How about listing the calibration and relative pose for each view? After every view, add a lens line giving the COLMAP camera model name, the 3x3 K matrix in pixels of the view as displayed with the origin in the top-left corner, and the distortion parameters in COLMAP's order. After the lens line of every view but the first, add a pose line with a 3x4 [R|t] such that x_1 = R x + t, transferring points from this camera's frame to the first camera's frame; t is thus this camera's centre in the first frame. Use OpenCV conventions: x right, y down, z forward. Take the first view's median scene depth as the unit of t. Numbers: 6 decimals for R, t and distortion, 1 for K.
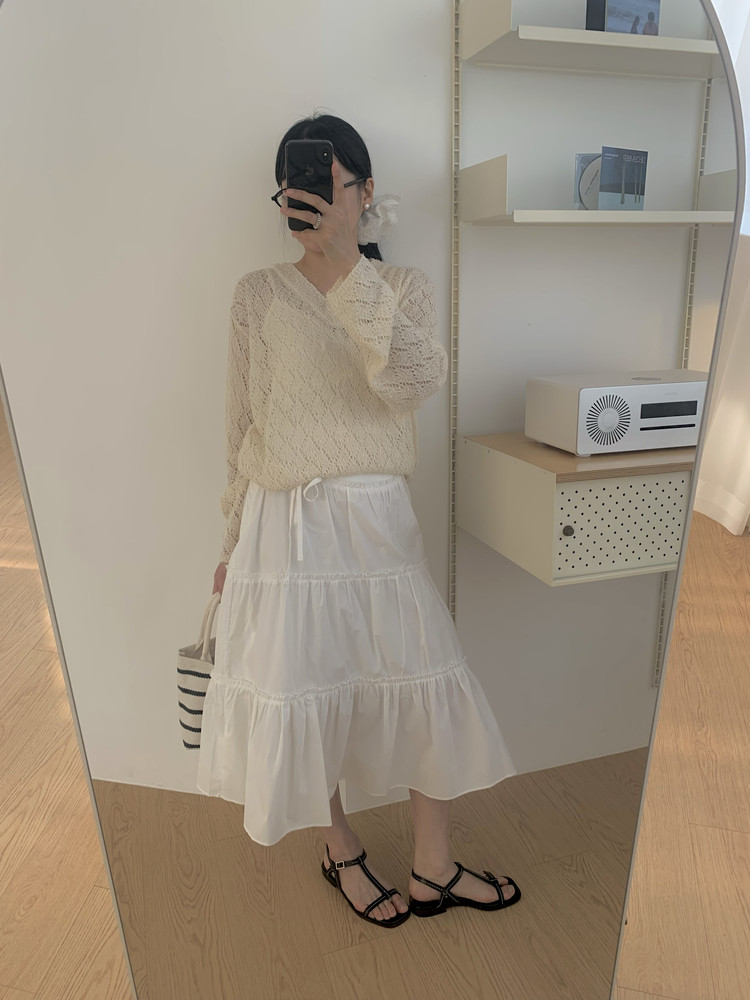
lens RADIAL K [[752.7, 0, 375.0], [0, 752.7, 500.0], [0, 0, 1]] dist [0.171923, 0.000522]
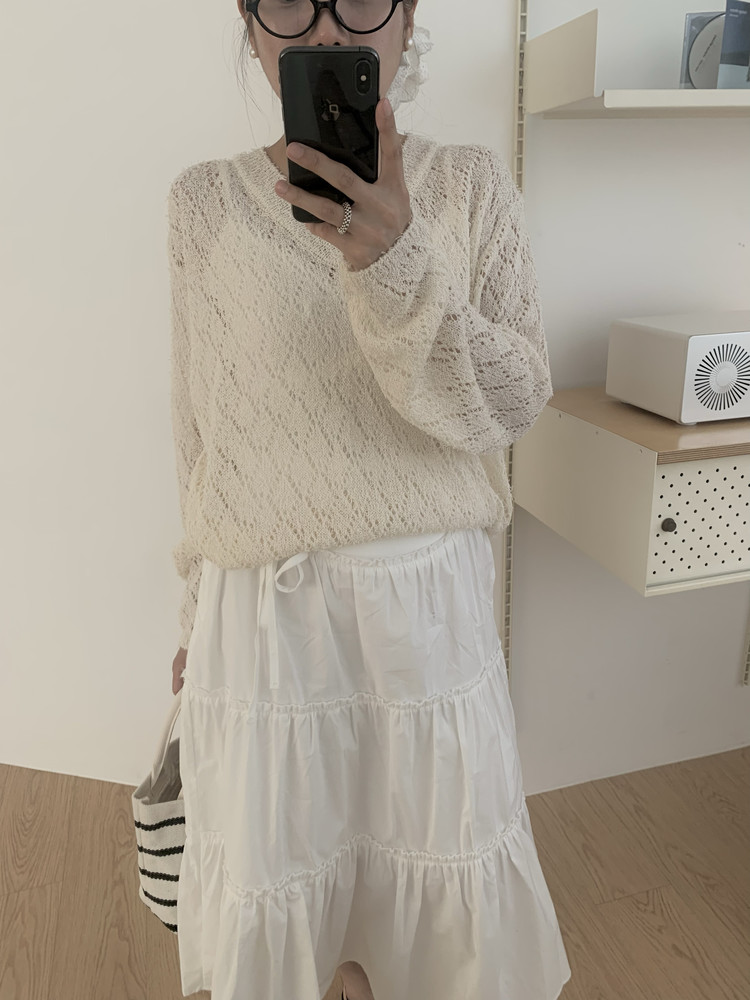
lens RADIAL K [[844.4, 0, 375.0], [0, 844.4, 500.0], [0, 0, 1]] dist [-0.074350, 0.306616]
pose [[0.998840, 0.001182, -0.048141, 0.002837], [0.001908, 0.997942, 0.064090, -0.037824], [0.048118, -0.064108, 0.996782, 0.152445]]
